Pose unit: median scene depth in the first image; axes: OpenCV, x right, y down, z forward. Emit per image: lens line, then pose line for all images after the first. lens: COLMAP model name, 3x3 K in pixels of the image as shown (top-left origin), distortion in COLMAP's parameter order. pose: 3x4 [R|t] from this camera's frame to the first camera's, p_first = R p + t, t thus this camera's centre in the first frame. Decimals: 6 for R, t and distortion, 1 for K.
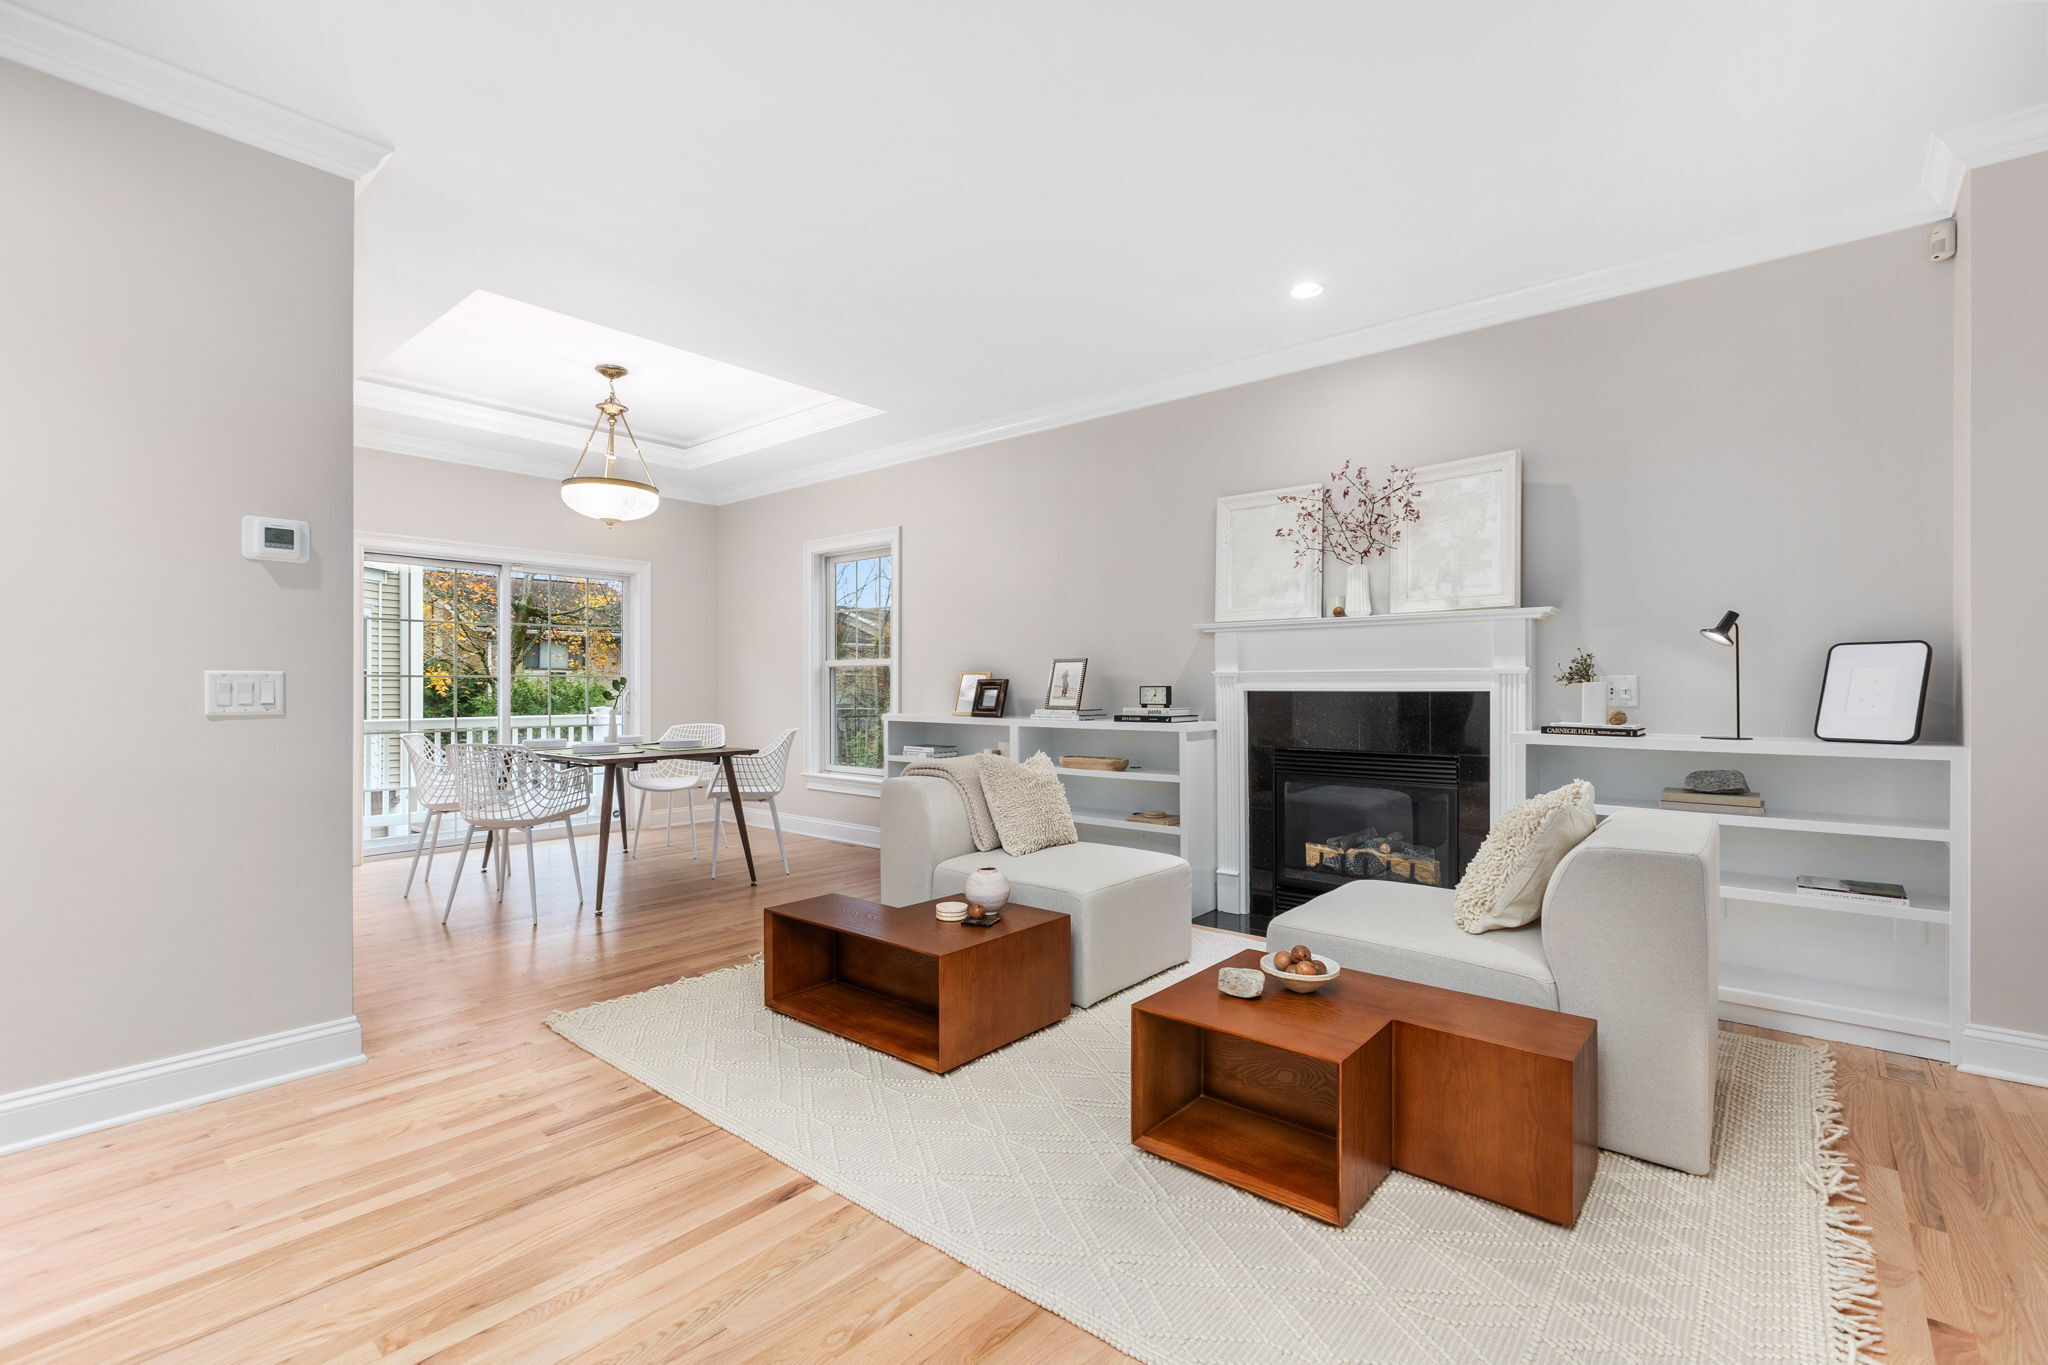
lens RADIAL K [[933.9, 0, 1034.8], [0, 933.9, 681.2], [0, 0, 1]] dist [-0.000275, 0.000141]
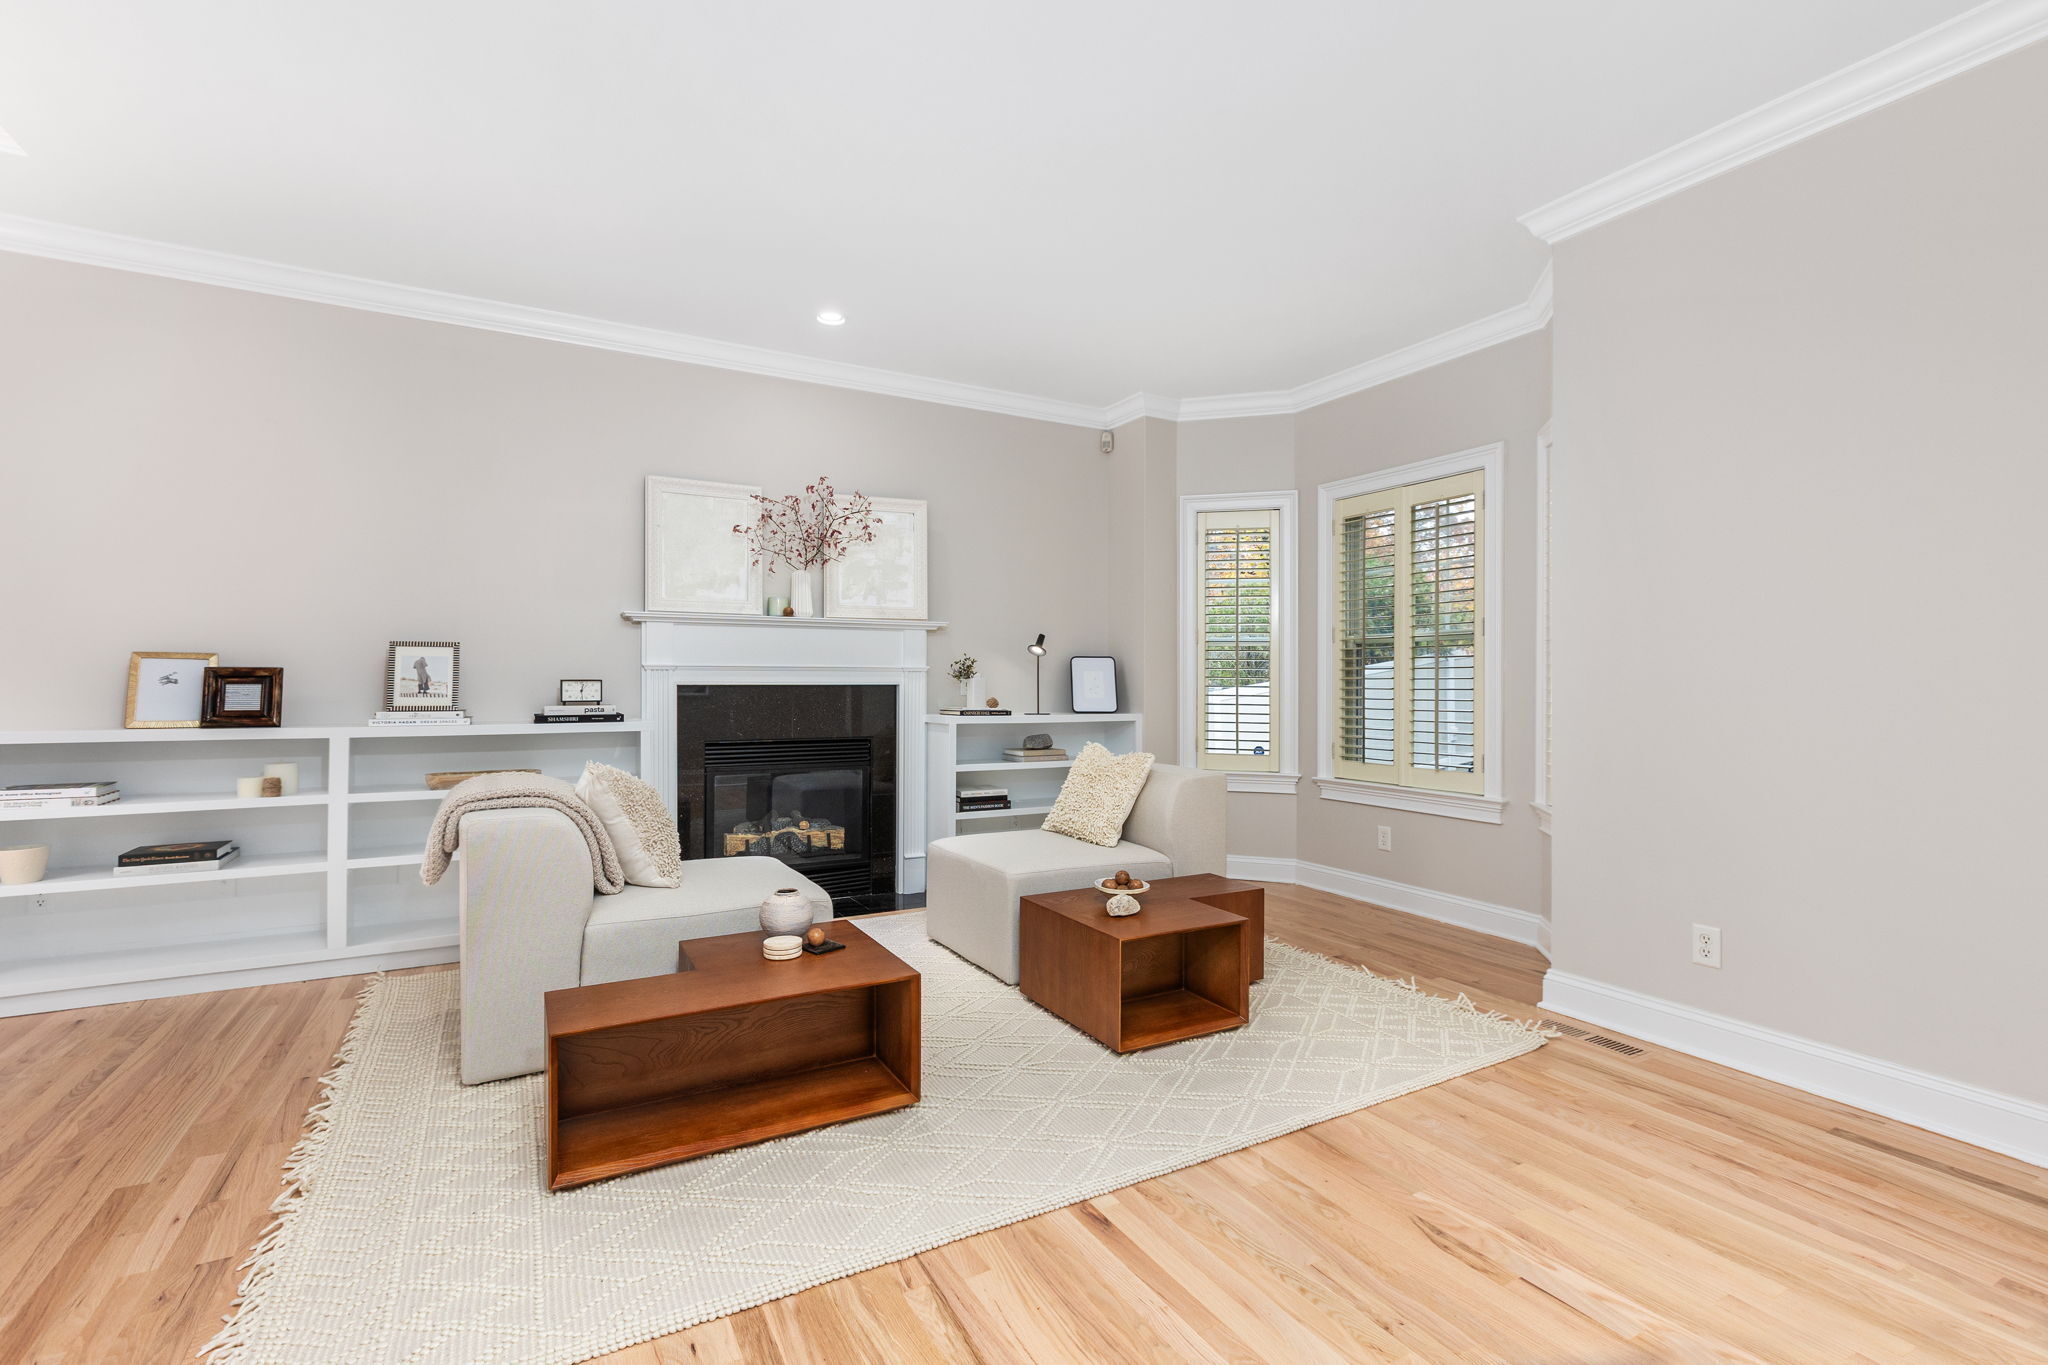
lens RADIAL K [[919.6, 0, 1020.3], [0, 919.6, 686.3], [0, 0, 1]] dist [0.003416, 0.000283]
pose [[0.350945, -0.002800, 0.936392, -0.520570], [-0.007701, 0.999953, 0.005876, 0.003329], [-0.936364, -0.009273, 0.350907, 0.337313]]
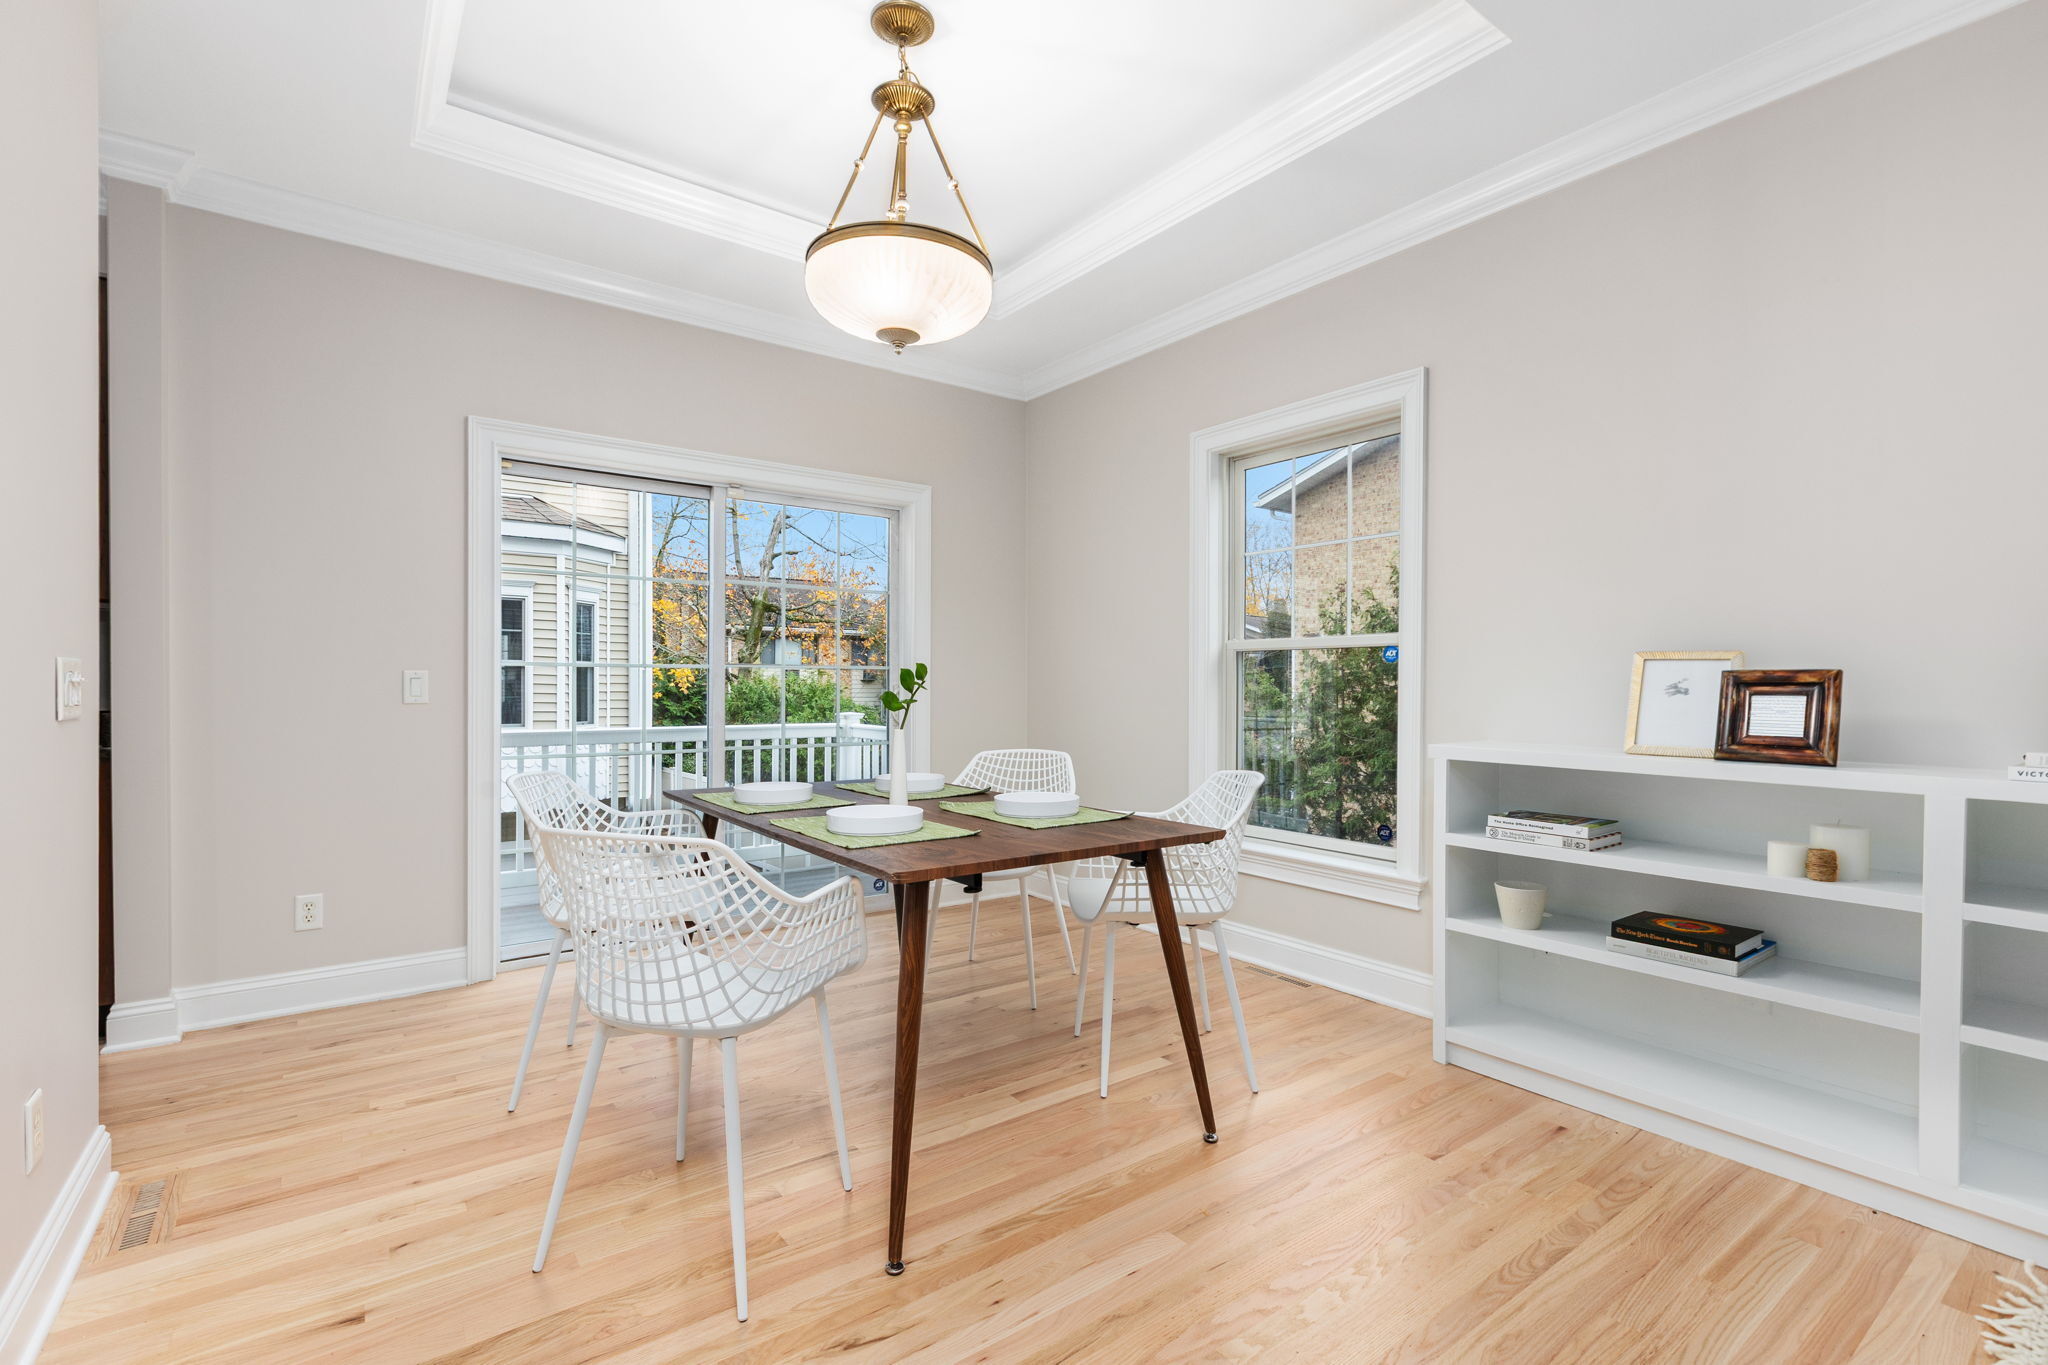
lens RADIAL K [[919.6, 0, 1020.3], [0, 919.6, 686.3], [0, 0, 1]] dist [0.003416, 0.000283]
pose [[0.974115, 0.006201, -0.225969, -0.322836], [-0.004726, 0.999964, 0.007070, 0.004333], [0.226004, -0.005819, 0.974109, 0.624415]]
